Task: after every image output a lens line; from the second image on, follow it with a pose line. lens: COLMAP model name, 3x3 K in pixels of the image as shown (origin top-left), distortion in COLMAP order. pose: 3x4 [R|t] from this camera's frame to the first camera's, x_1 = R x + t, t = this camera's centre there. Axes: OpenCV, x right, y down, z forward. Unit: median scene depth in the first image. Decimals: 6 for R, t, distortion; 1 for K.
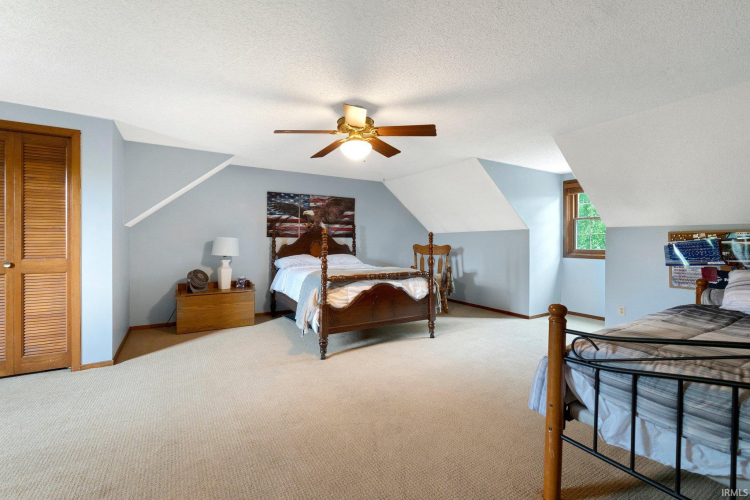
lens RADIAL K [[323.9, 0, 375.0], [0, 323.9, 250.0], [0, 0, 1]] dist [-0.001098, -0.000371]
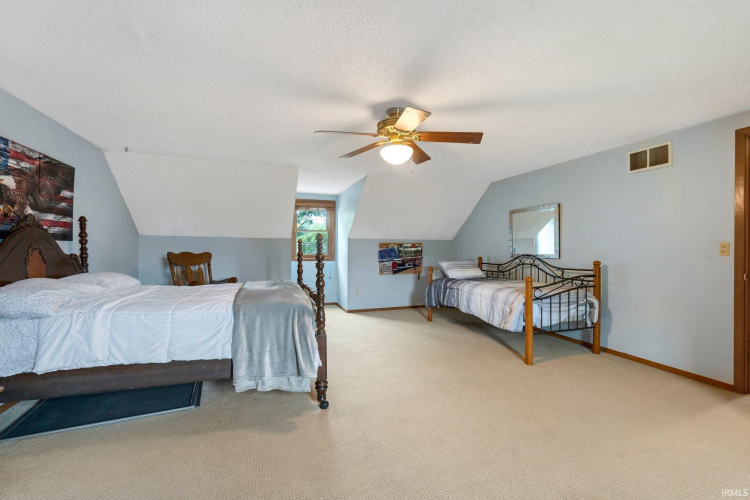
lens RADIAL K [[327.8, 0, 369.7], [0, 327.8, 257.2], [0, 0, 1]] dist [-0.003196, -0.000627]
pose [[0.217795, -0.025423, 0.975663, -0.514890], [0.026667, 0.999442, 0.020090, -0.010597], [-0.975630, 0.021643, 0.218351, 0.436466]]
